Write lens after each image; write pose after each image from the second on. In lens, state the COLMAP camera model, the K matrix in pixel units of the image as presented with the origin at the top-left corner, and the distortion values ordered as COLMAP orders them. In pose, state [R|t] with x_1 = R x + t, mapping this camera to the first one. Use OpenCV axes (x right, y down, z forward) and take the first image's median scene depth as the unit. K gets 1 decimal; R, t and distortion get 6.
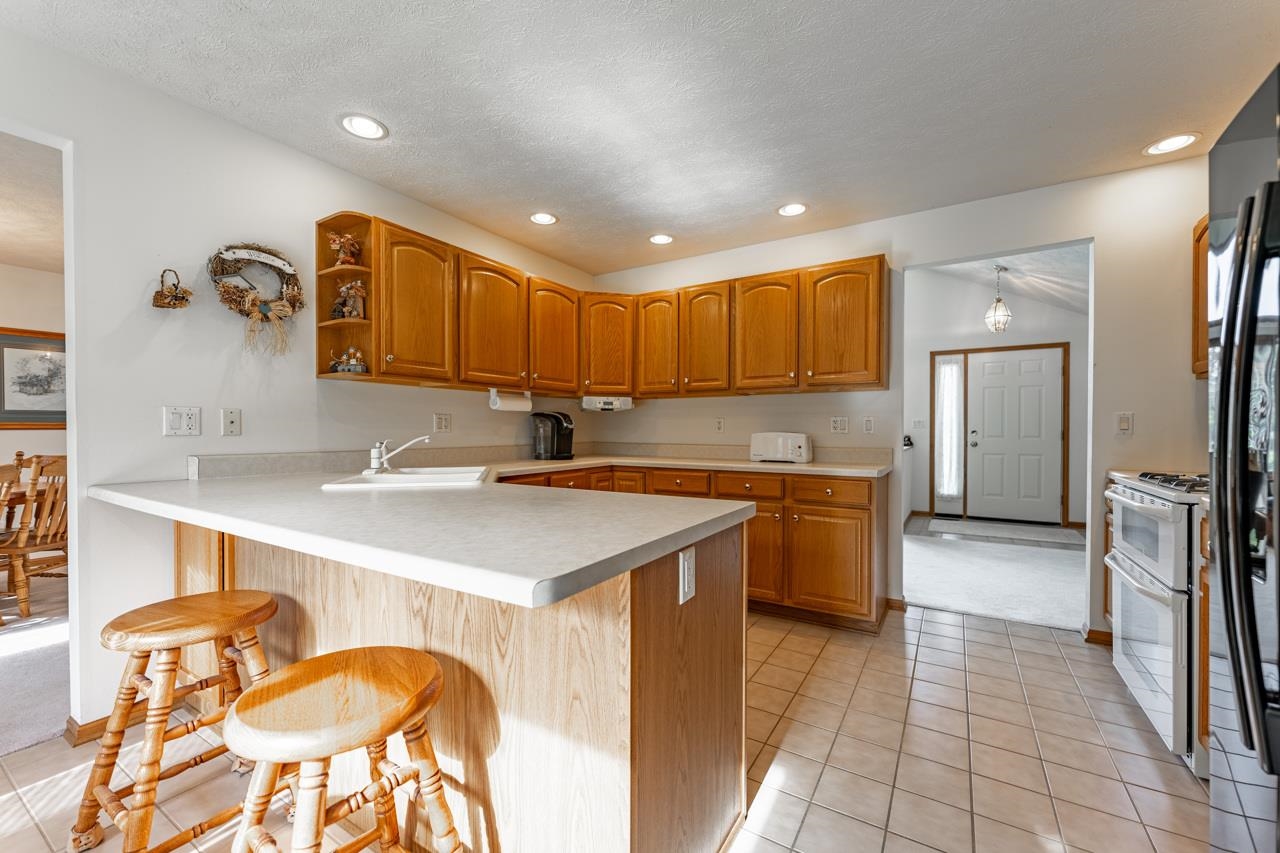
lens RADIAL K [[510.9, 0, 642.6], [0, 510.9, 427.7], [0, 0, 1]] dist [0.000412, -0.000087]
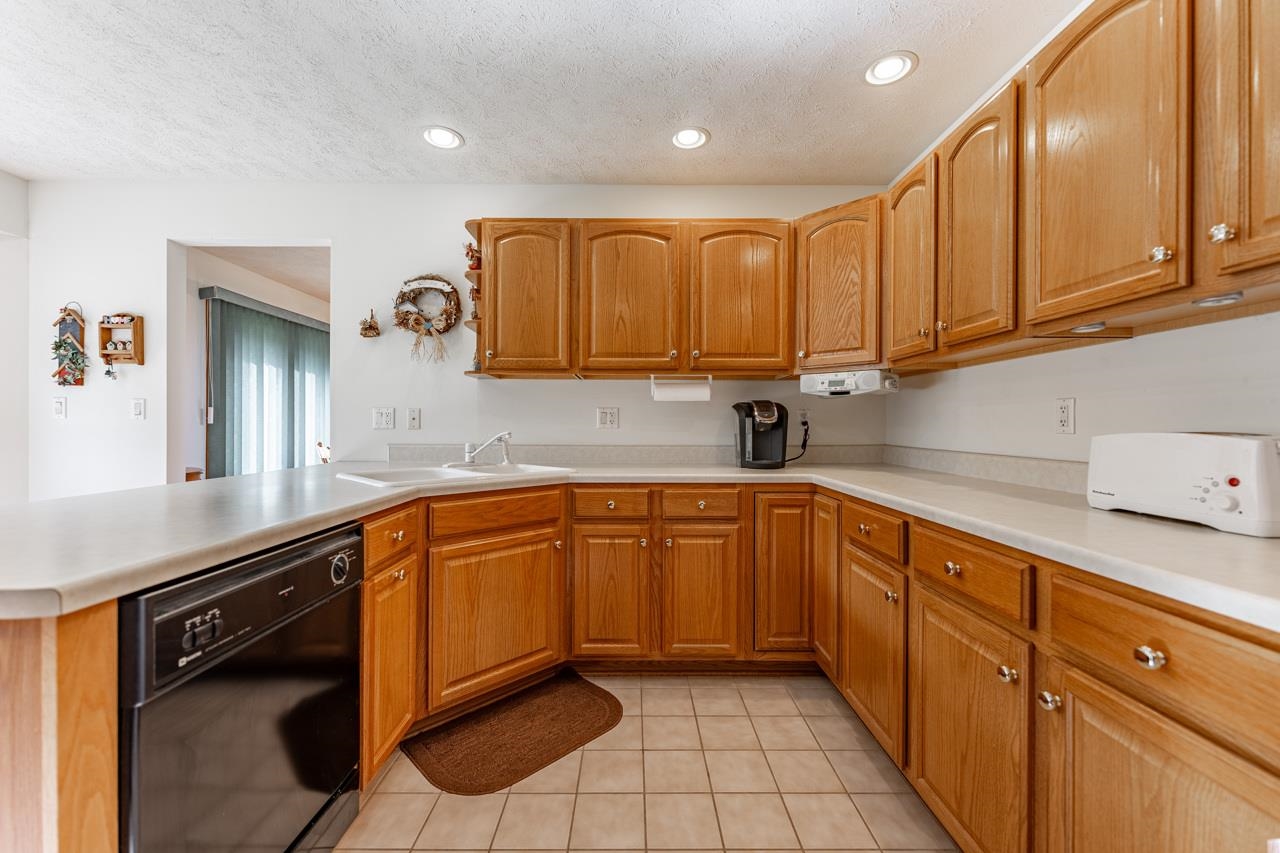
lens RADIAL K [[507.9, 0, 640.3], [0, 507.9, 425.0], [0, 0, 1]] dist [-0.001151, 0.000063]
pose [[0.529115, 0.000120, -0.848550, 0.397925], [0.001091, 0.999999, 0.000821, 0.003050], [0.848549, -0.001360, 0.529114, 0.564813]]
